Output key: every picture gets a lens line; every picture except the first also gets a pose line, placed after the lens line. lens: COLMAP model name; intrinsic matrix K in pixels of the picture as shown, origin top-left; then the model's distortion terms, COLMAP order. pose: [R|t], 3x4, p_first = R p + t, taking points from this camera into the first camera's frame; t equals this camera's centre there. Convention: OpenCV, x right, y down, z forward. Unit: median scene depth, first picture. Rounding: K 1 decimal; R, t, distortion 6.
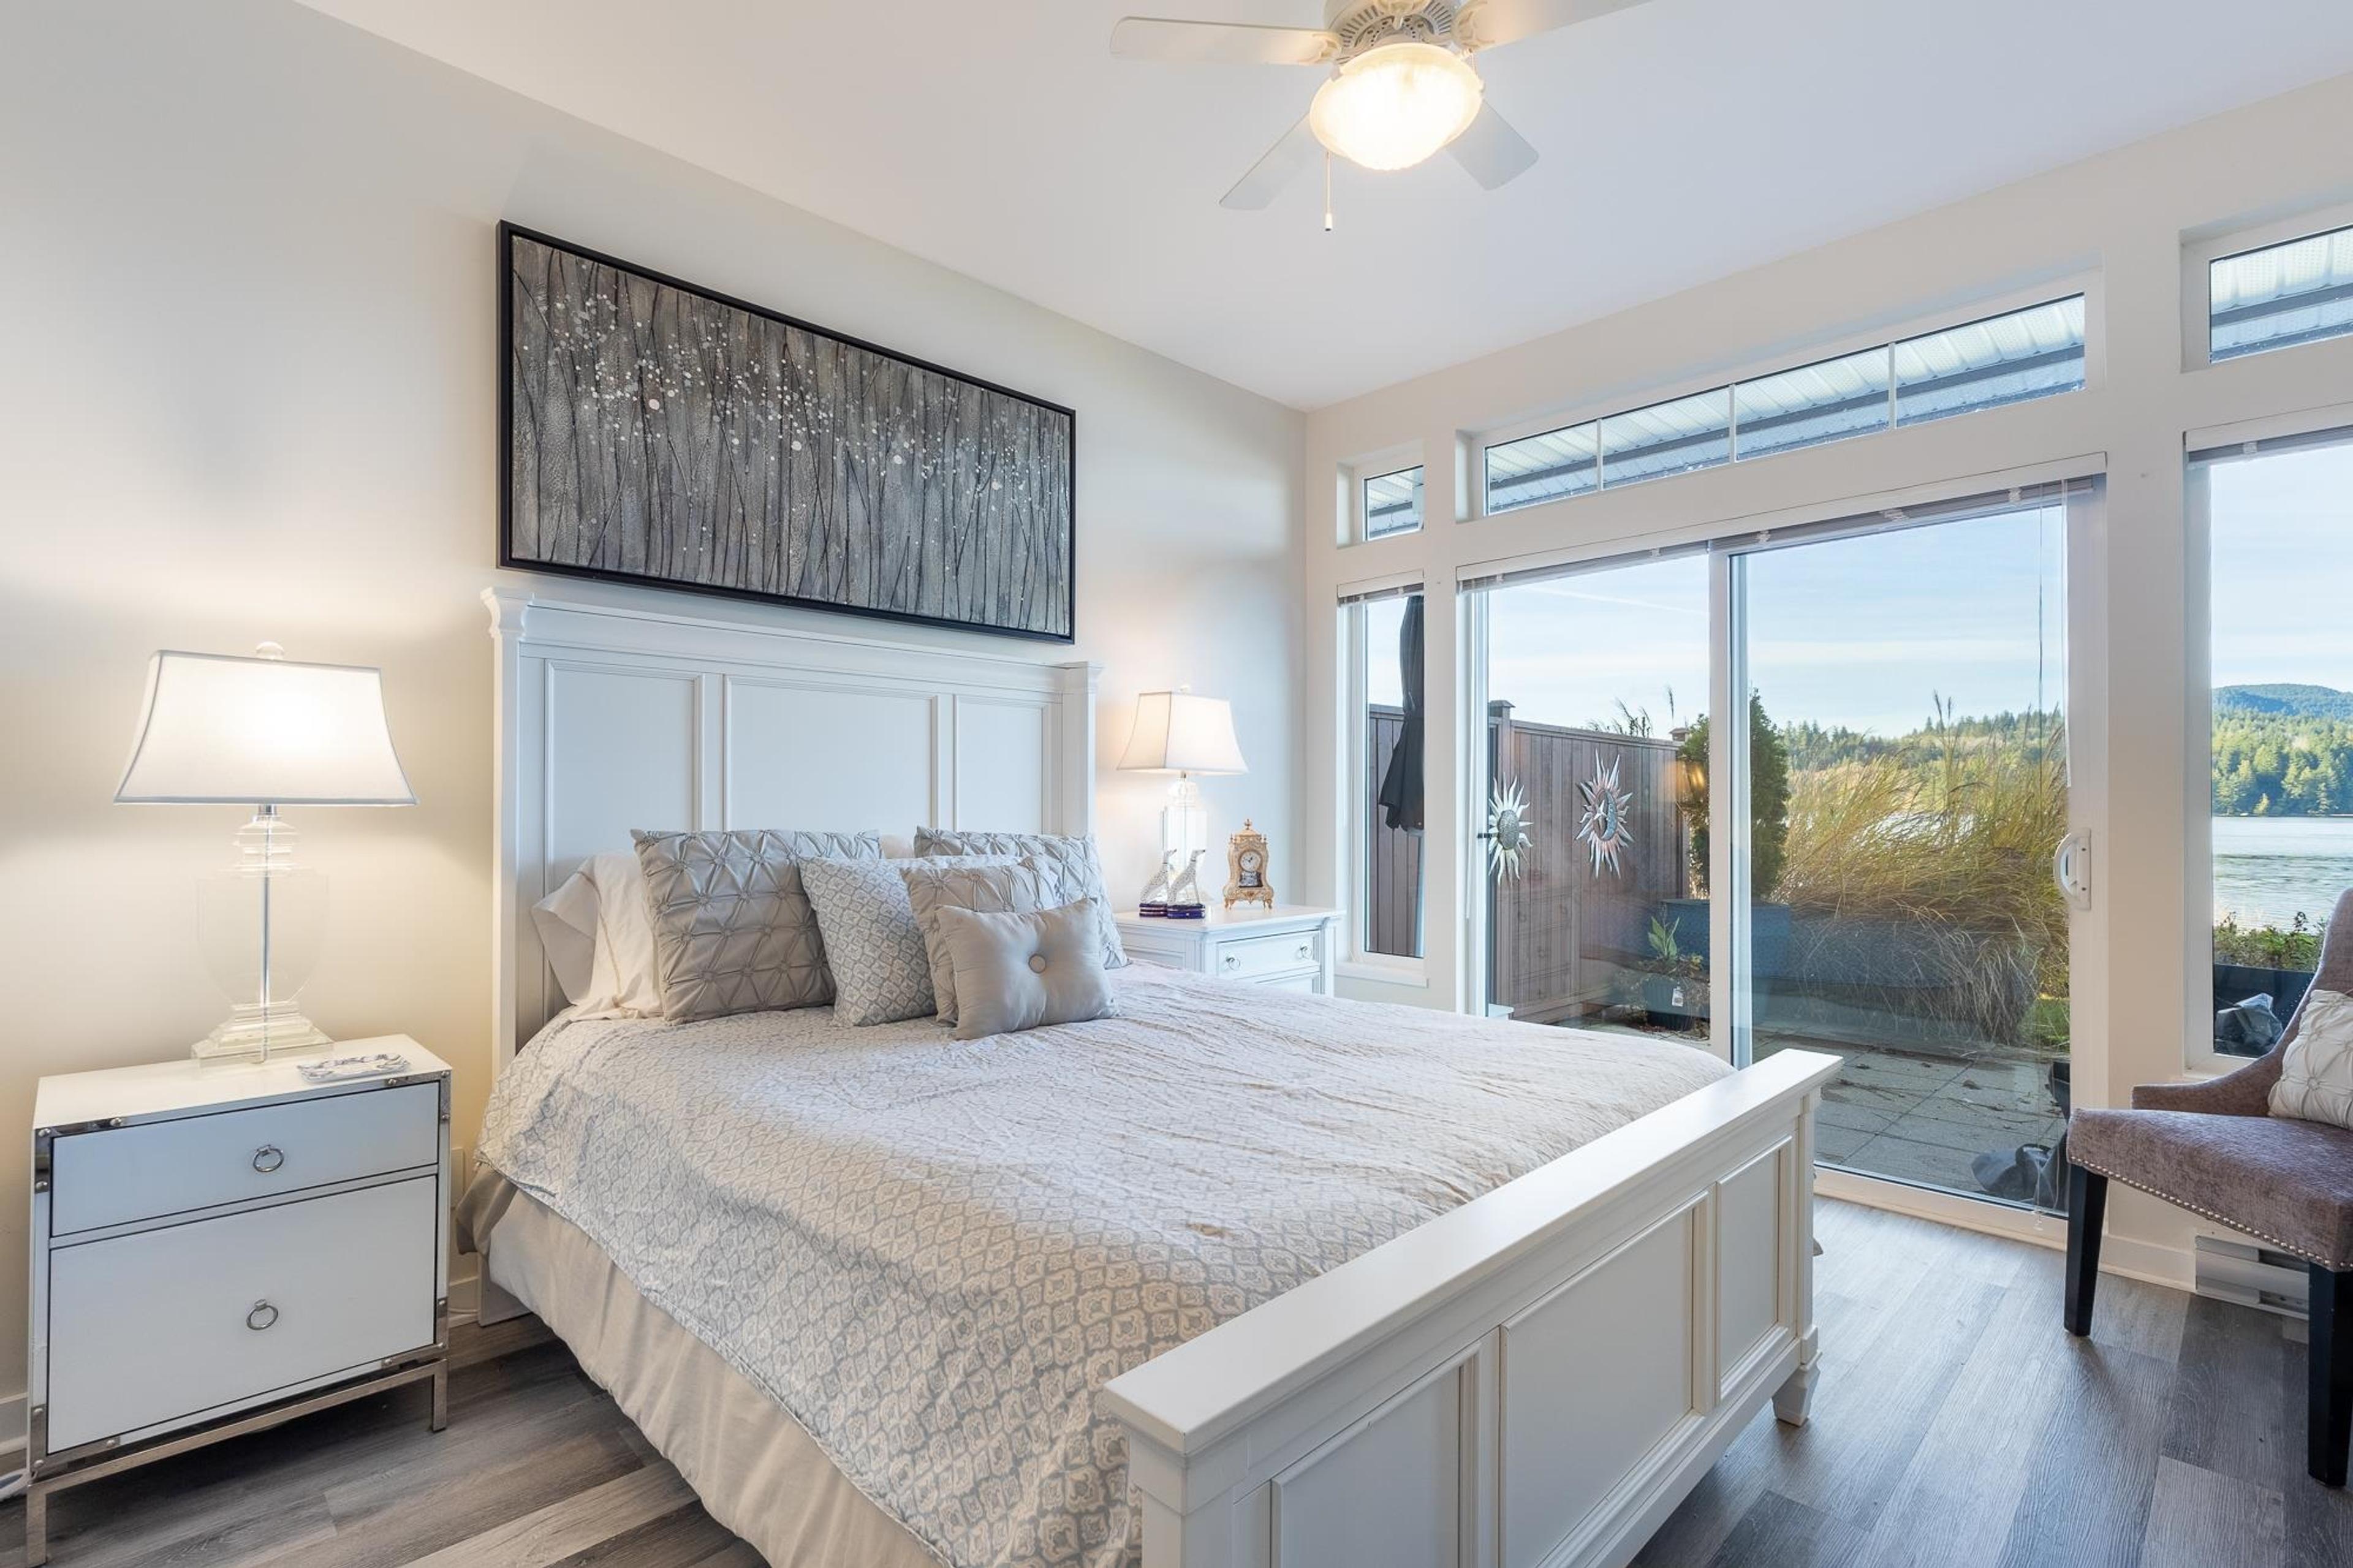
lens RADIAL K [[1077.8, 0, 1193.8], [0, 1077.8, 792.8], [0, 0, 1]] dist [0.001320, 0.000197]
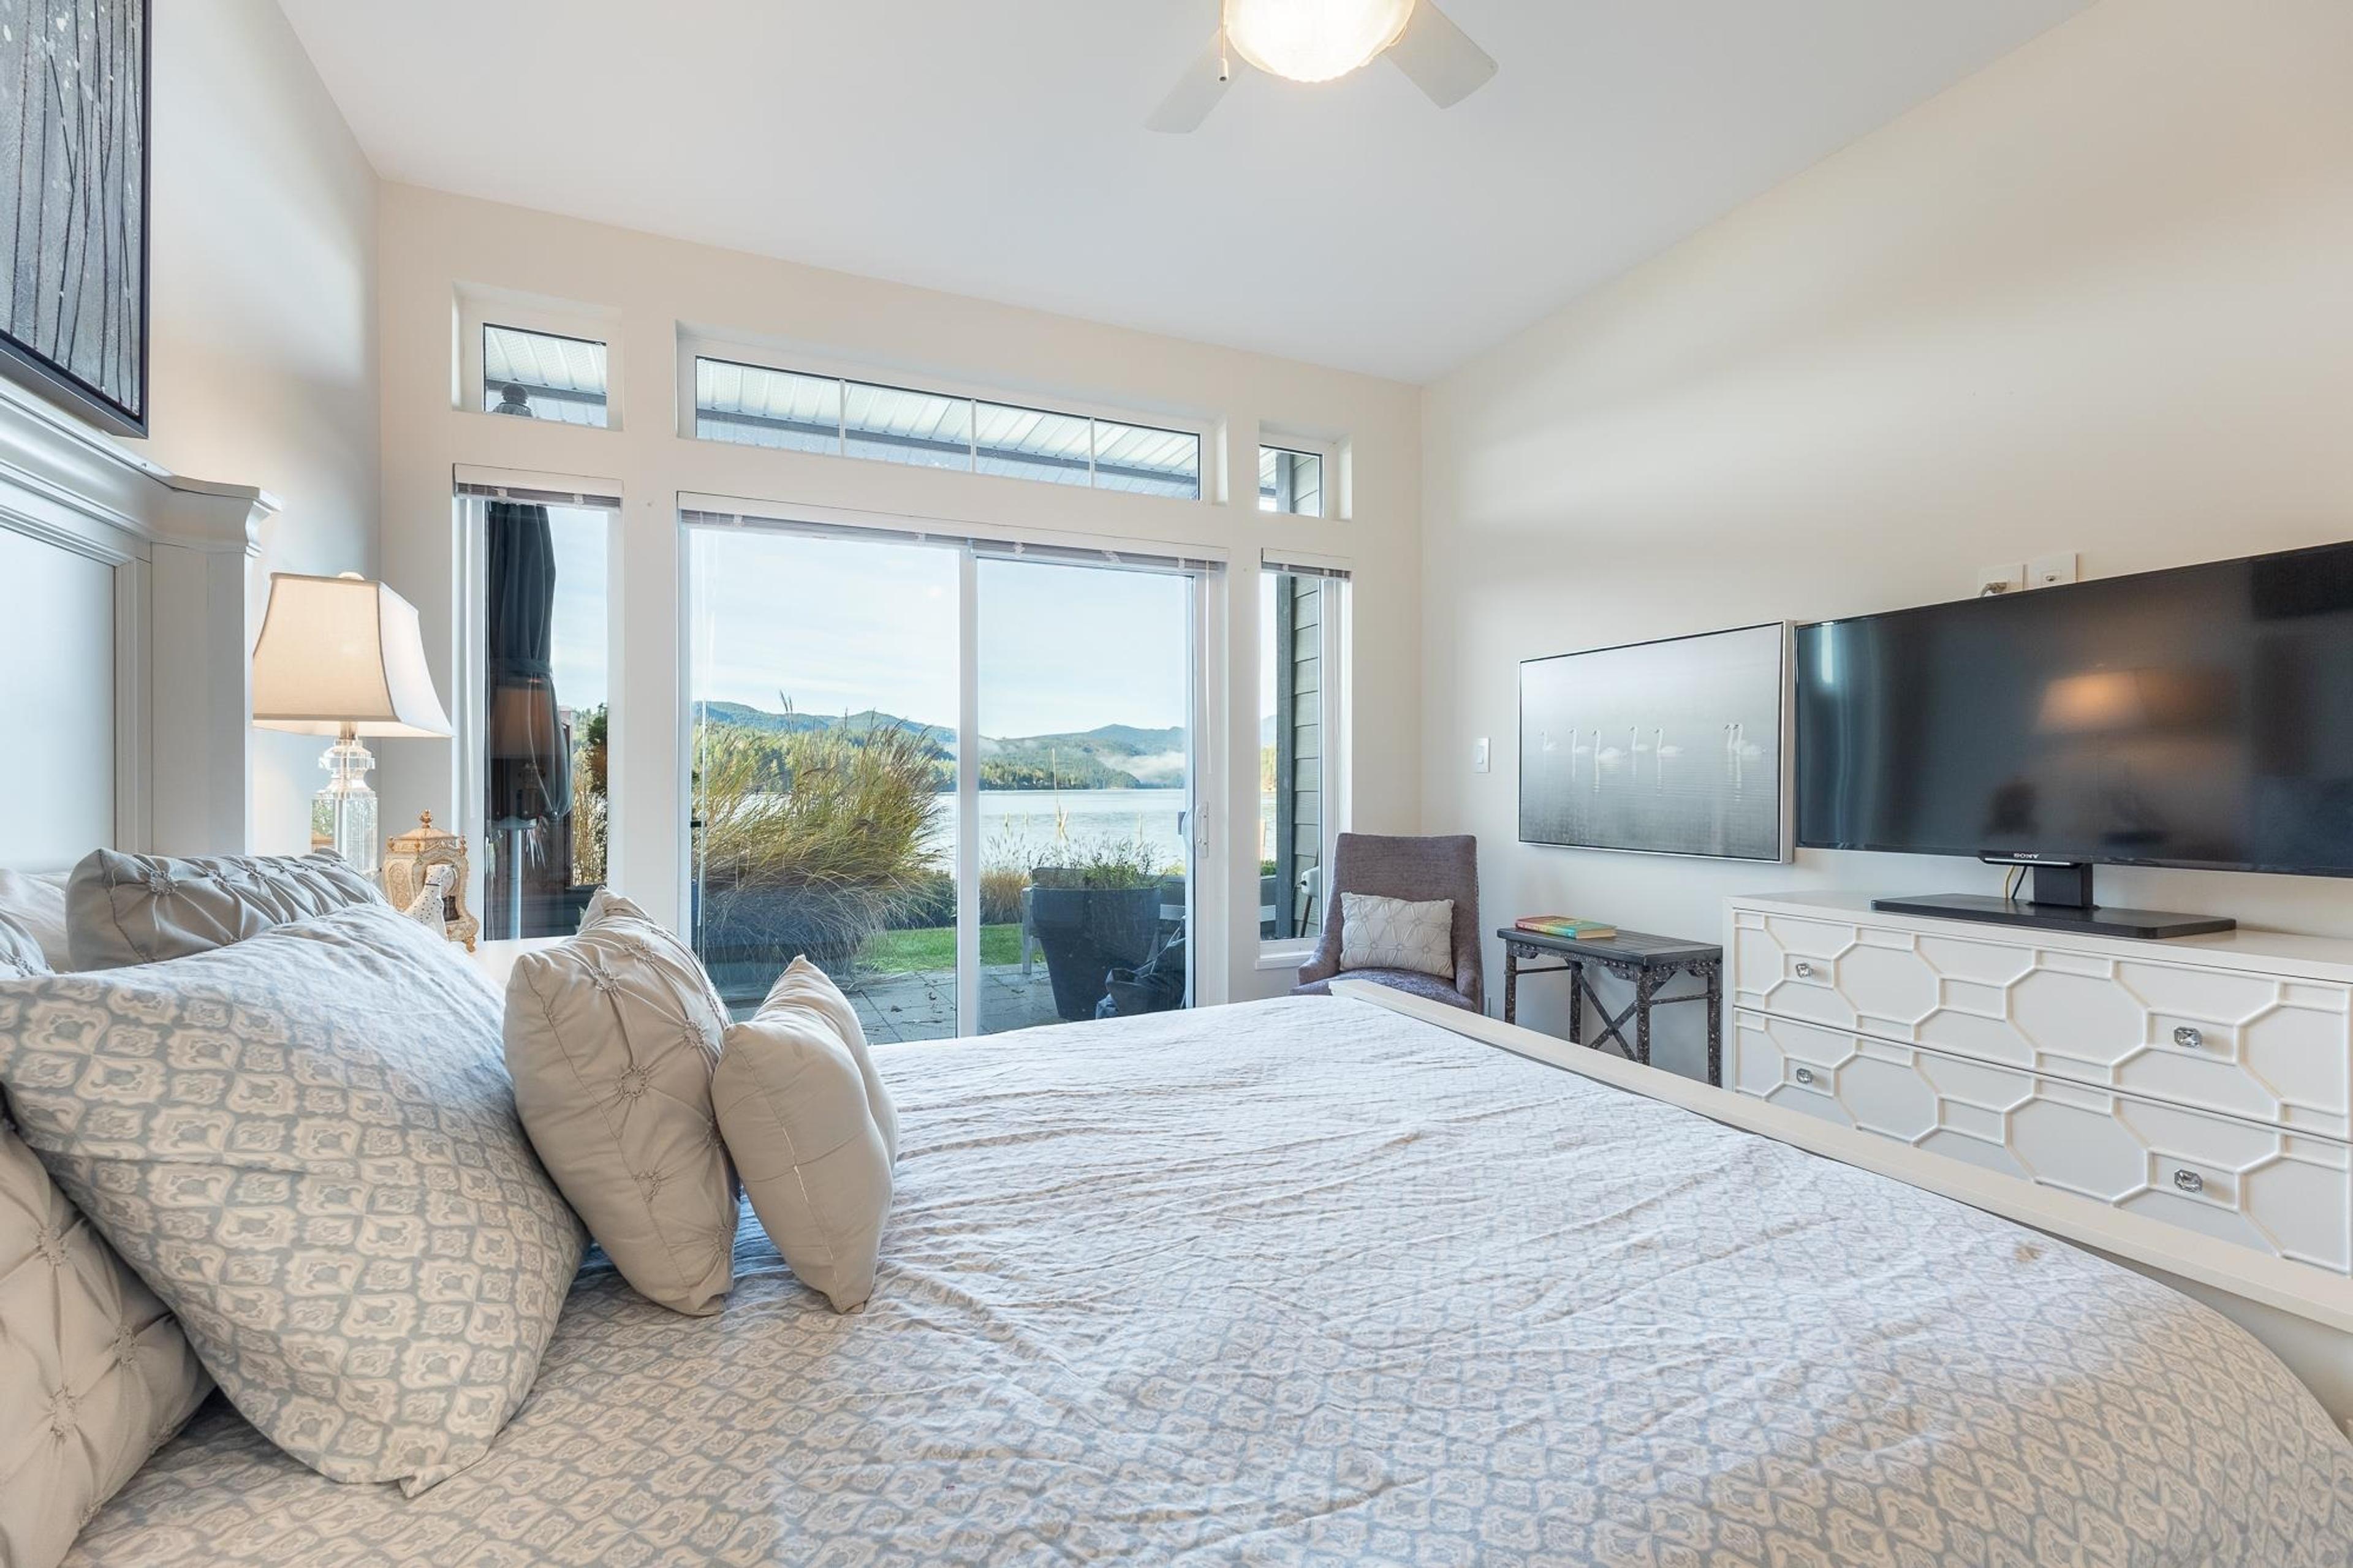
lens RADIAL K [[972.9, 0, 1167.8], [0, 972.9, 780.4], [0, 0, 1]] dist [-0.000056, -0.000012]
pose [[0.378298, 0.005002, 0.925670, -0.627510], [-0.009137, 0.999957, -0.001669, 0.009794], [-0.925639, -0.007827, 0.378327, 0.838391]]
